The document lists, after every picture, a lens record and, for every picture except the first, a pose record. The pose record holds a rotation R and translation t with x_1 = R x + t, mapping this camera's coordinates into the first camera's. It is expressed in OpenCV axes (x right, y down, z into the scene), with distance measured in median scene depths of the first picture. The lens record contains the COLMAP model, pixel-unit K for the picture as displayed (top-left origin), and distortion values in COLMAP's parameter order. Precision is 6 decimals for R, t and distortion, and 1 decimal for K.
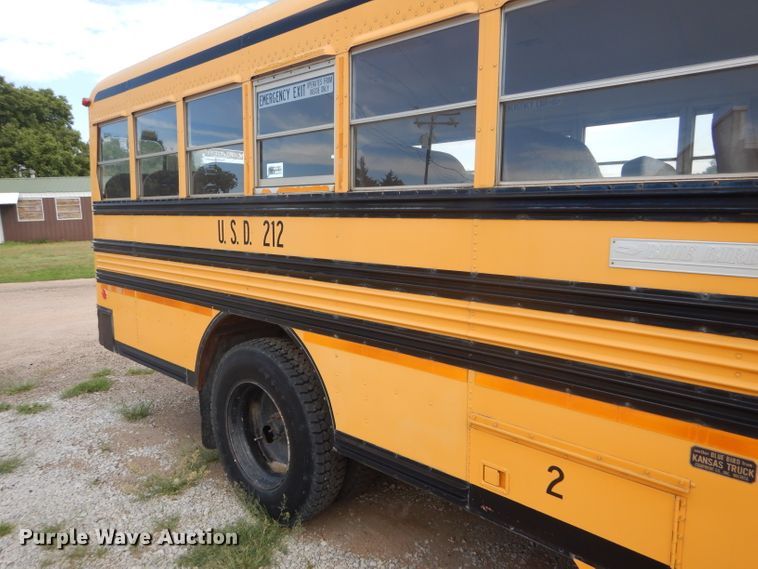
lens RADIAL K [[567.5, 0, 364.0], [0, 567.5, 263.1], [0, 0, 1]] dist [0.003402, 0.000497]
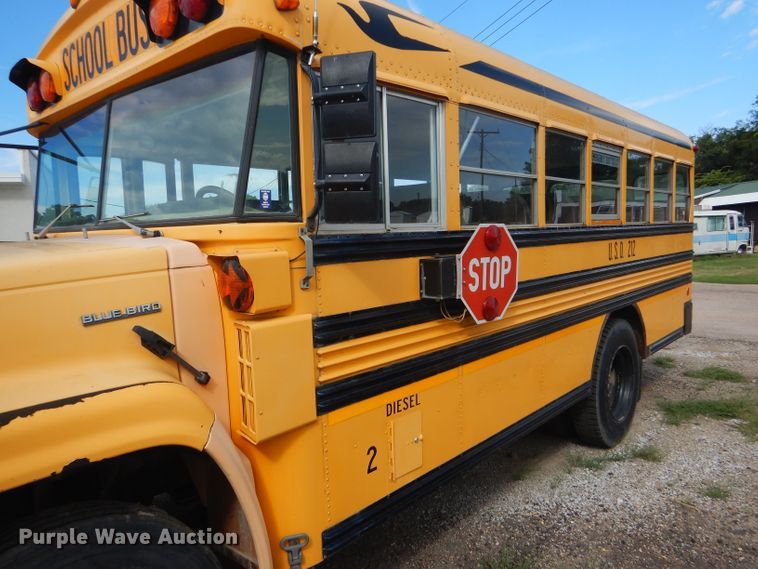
lens RADIAL K [[554.4, 0, 374.1], [0, 554.4, 285.7], [0, 0, 1]] dist [0.001198, 0.003610]
pose [[-0.064010, -0.081896, 0.994583, -1.475650], [0.132970, 0.987041, 0.089832, -0.162559], [-0.989051, 0.137999, -0.052290, 1.585988]]
